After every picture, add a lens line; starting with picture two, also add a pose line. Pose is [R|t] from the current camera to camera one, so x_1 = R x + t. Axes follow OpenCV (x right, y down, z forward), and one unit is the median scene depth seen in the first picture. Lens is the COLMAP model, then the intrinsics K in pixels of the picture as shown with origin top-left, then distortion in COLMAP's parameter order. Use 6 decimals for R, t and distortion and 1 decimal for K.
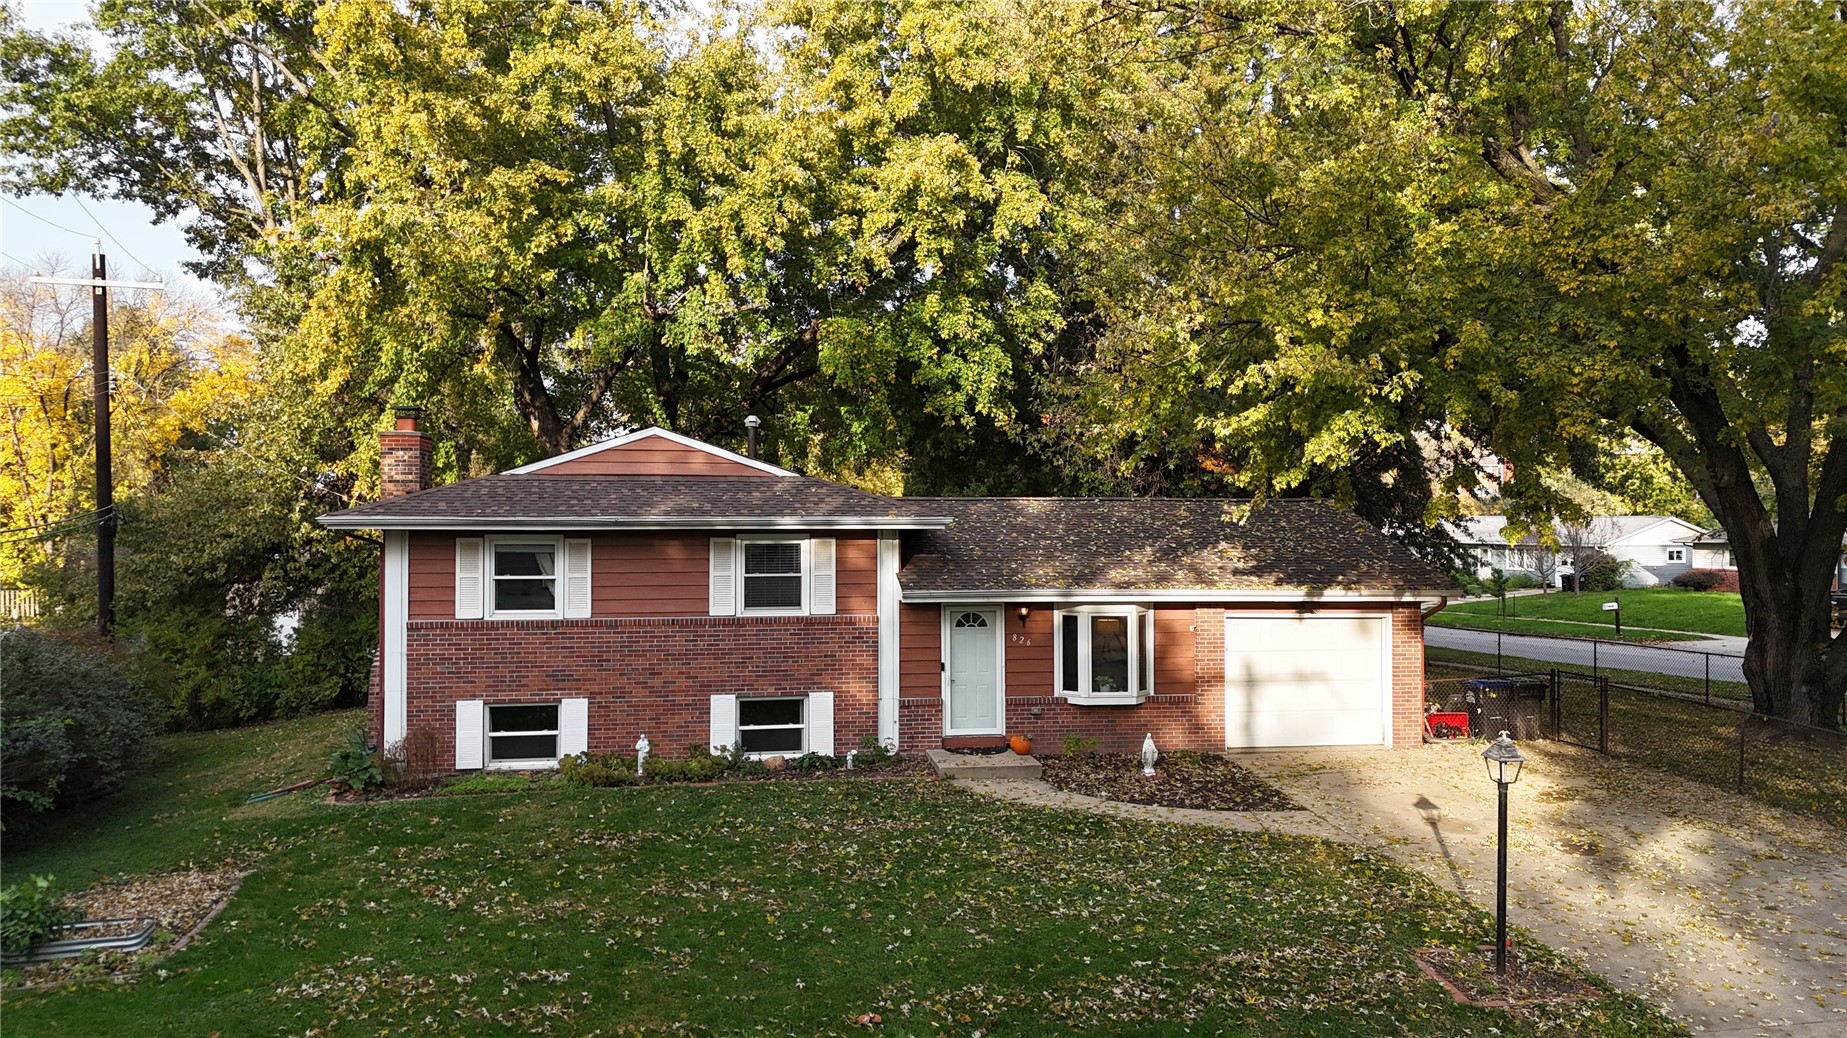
lens RADIAL K [[1393.3, 0, 928.6], [0, 1393.3, 525.3], [0, 0, 1]] dist [0.072774, -0.078893]
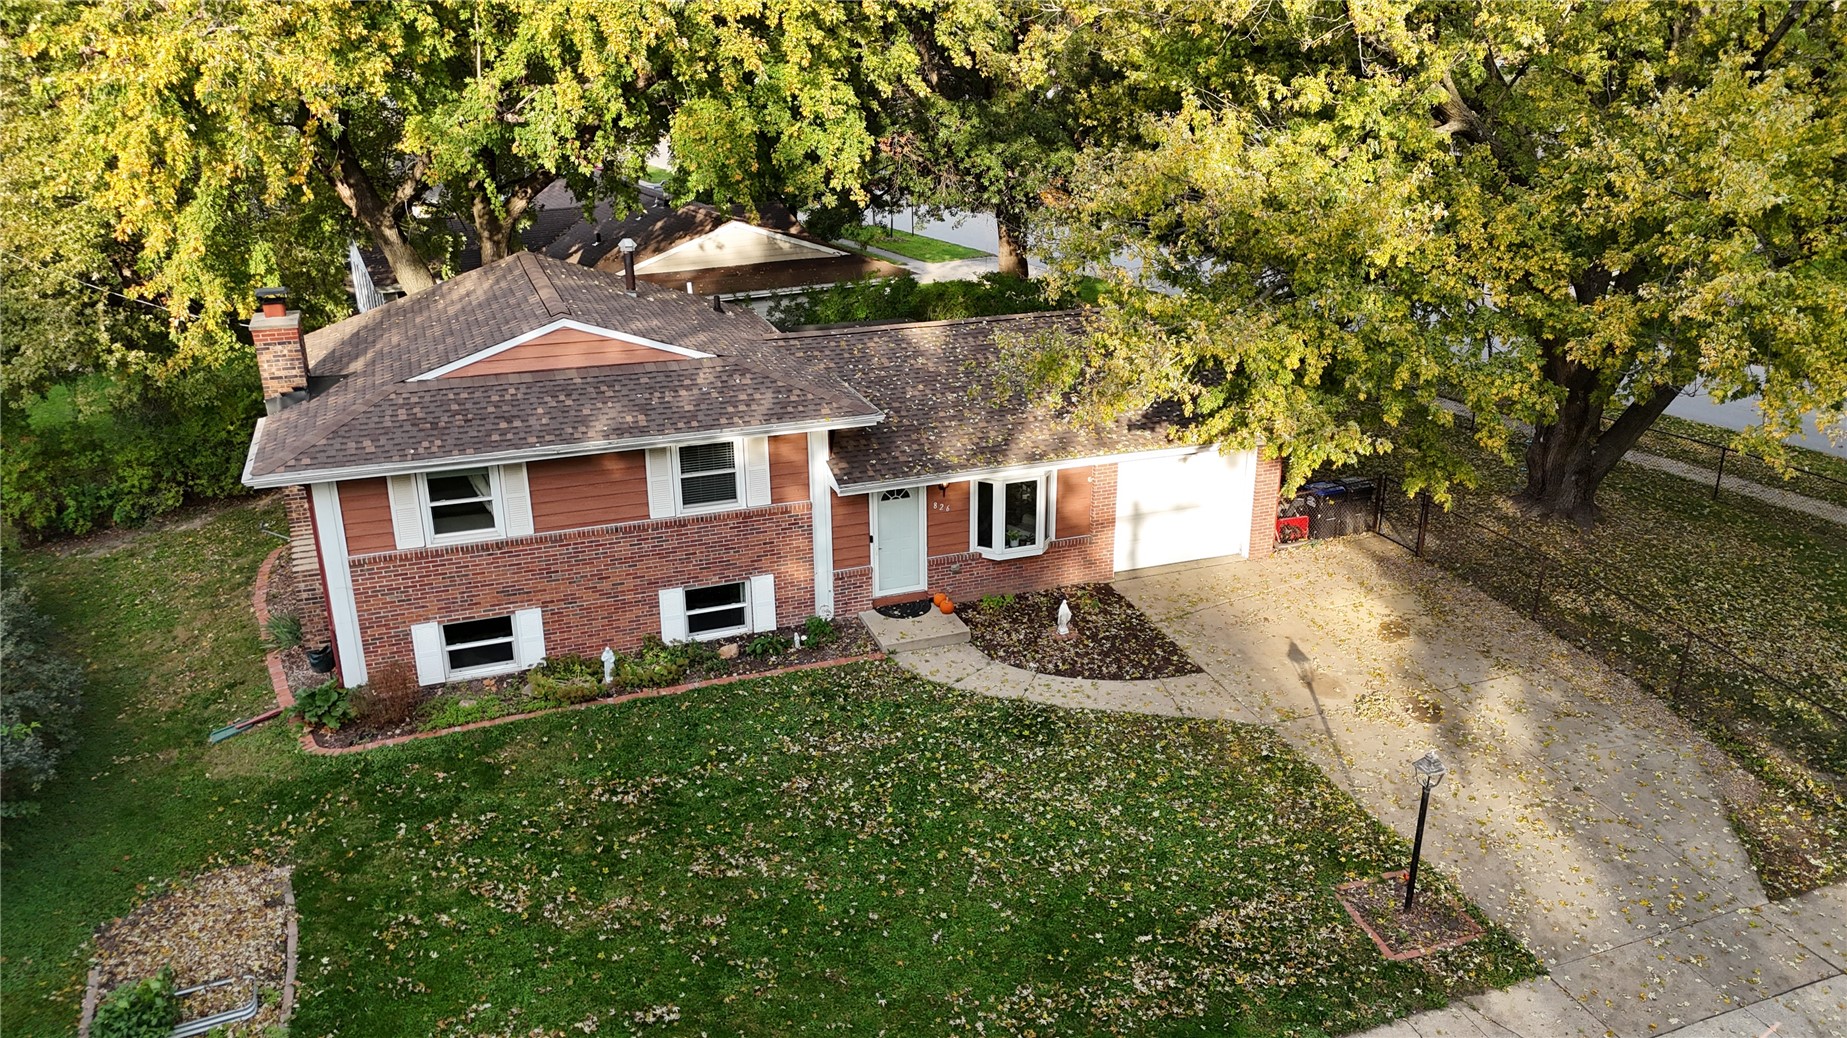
lens RADIAL K [[1393.3, 0, 930.6], [0, 1393.3, 521.6], [0, 0, 1]] dist [0.072774, -0.078893]
pose [[0.978186, -0.077790, 0.192615, -0.152539], [0.003288, 0.932918, 0.360073, -0.300492], [-0.207704, -0.351585, 0.912823, 0.018574]]
